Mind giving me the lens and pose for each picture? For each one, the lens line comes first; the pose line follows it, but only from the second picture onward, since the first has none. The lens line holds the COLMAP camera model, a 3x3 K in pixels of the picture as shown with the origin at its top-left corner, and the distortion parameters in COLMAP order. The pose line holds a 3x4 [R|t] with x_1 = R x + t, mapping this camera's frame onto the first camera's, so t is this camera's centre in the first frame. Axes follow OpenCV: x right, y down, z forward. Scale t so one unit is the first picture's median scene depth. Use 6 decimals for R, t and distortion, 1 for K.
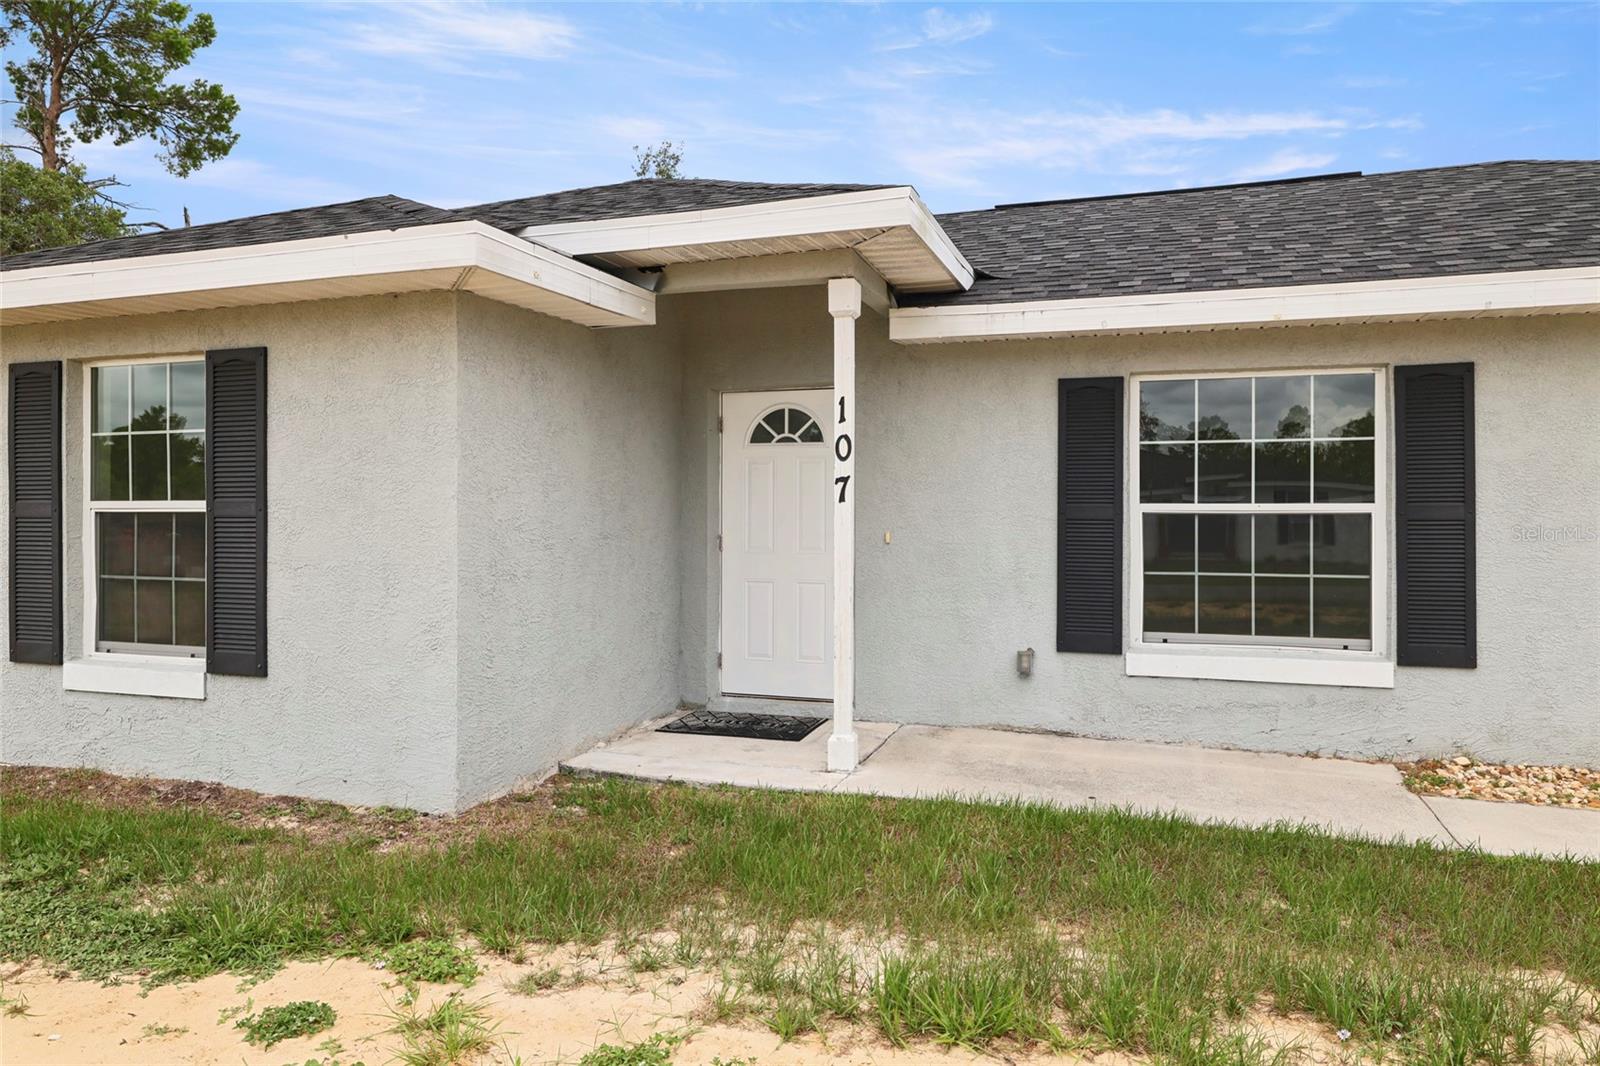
lens RADIAL K [[1110.3, 0, 792.7], [0, 1110.3, 526.6], [0, 0, 1]] dist [0.005577, 0.005364]
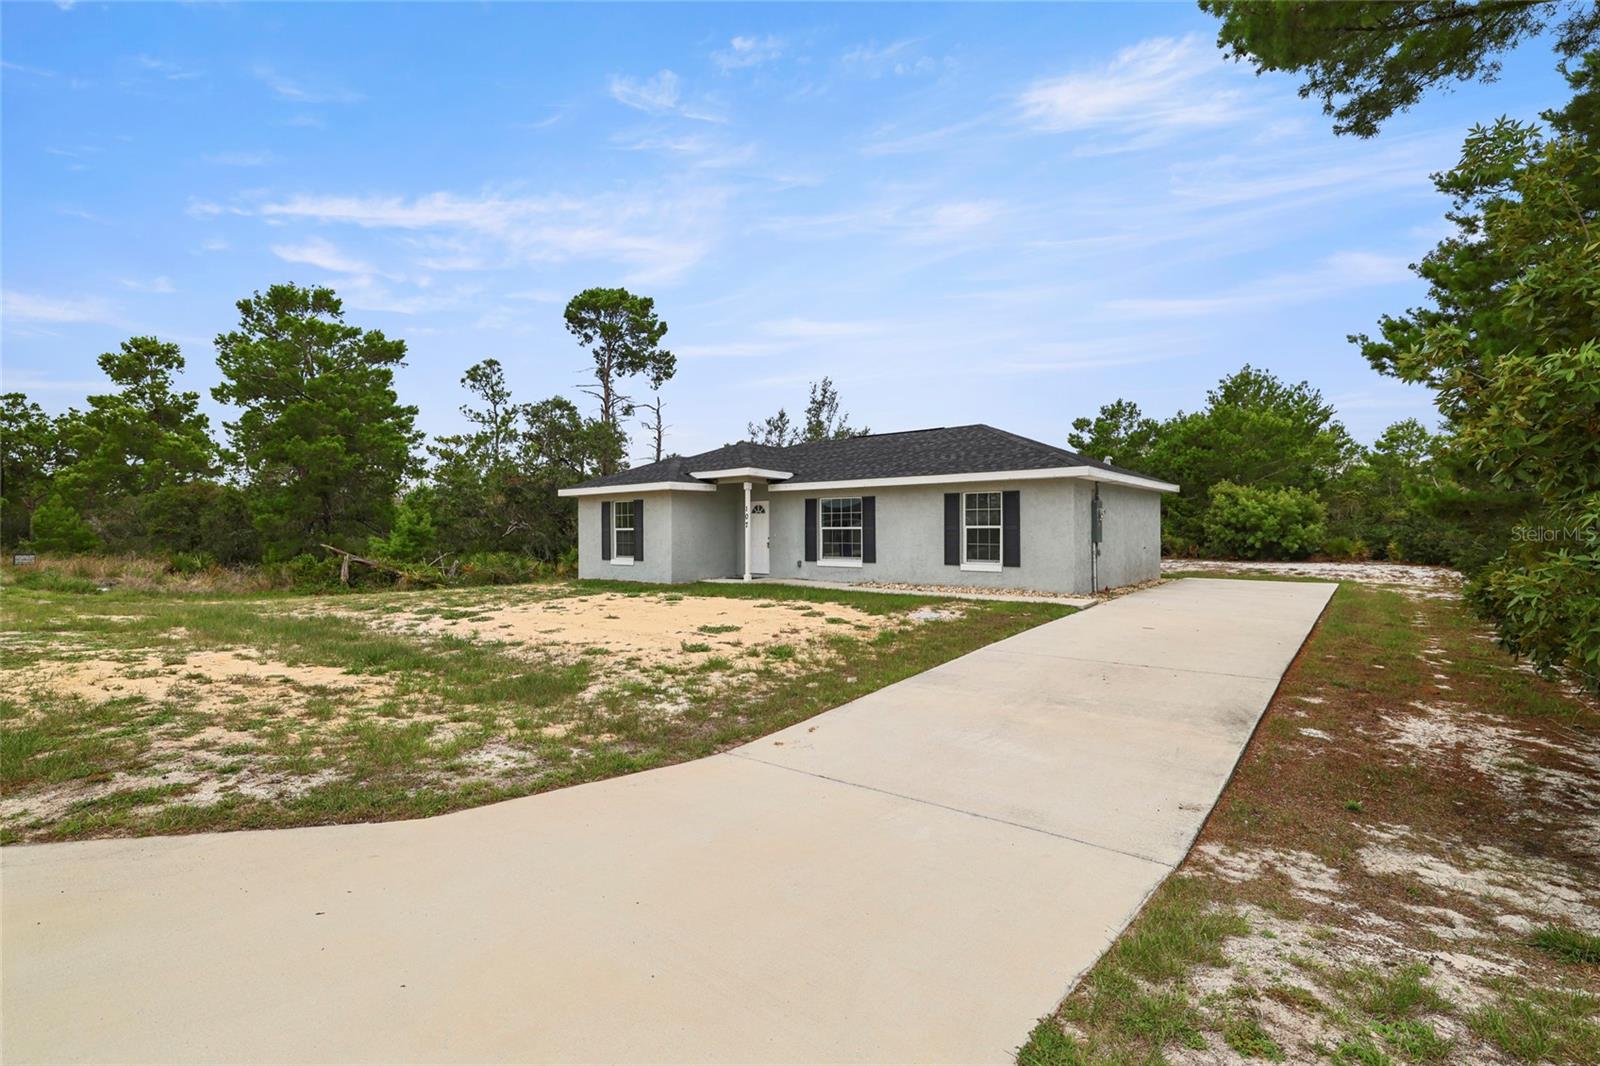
lens RADIAL K [[740.7, 0, 808.0], [0, 740.7, 527.7], [0, 0, 1]] dist [0.000214, -0.000120]
pose [[0.949458, -0.006058, -0.313835, 1.056212], [0.000753, 0.999855, -0.017024, 0.027102], [0.313892, 0.015928, 0.949325, -1.613834]]
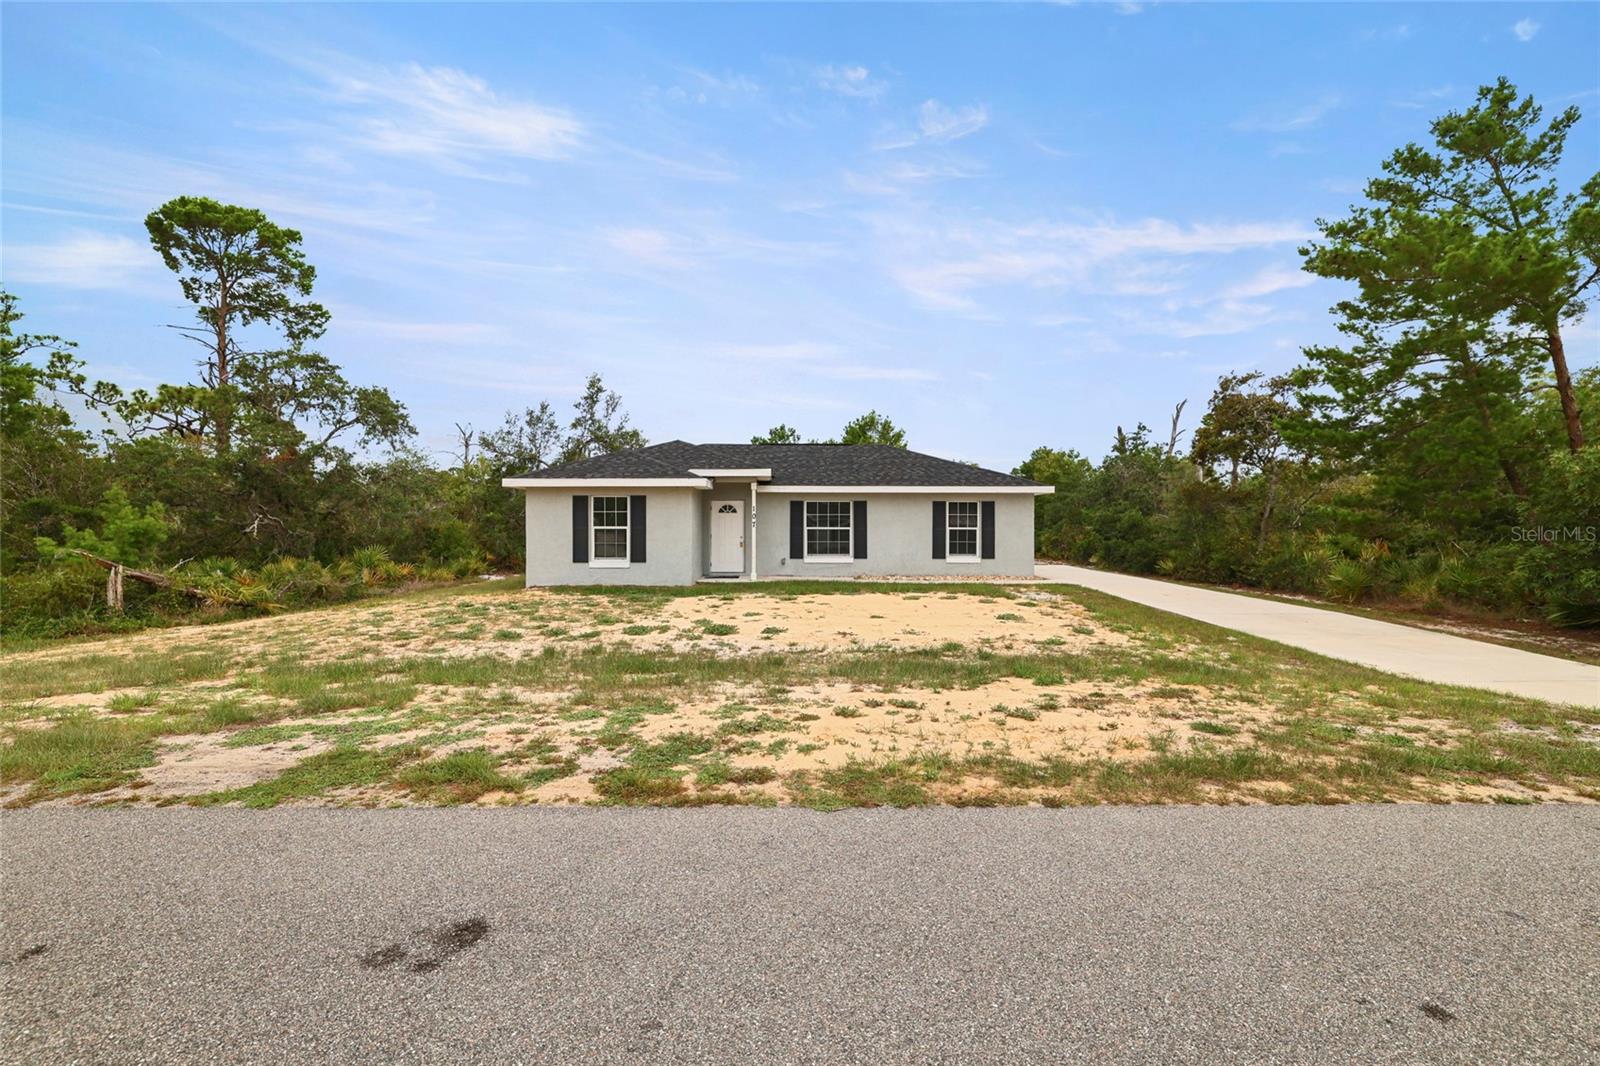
lens RADIAL K [[671.9, 0, 807.7], [0, 671.9, 537.0], [0, 0, 1]] dist [-0.002301, 0.000883]
pose [[0.929883, -0.003501, 0.367838, -0.670542], [0.003685, 0.999993, 0.000202, 0.018271], [-0.367837, 0.001167, 0.929890, -1.520908]]
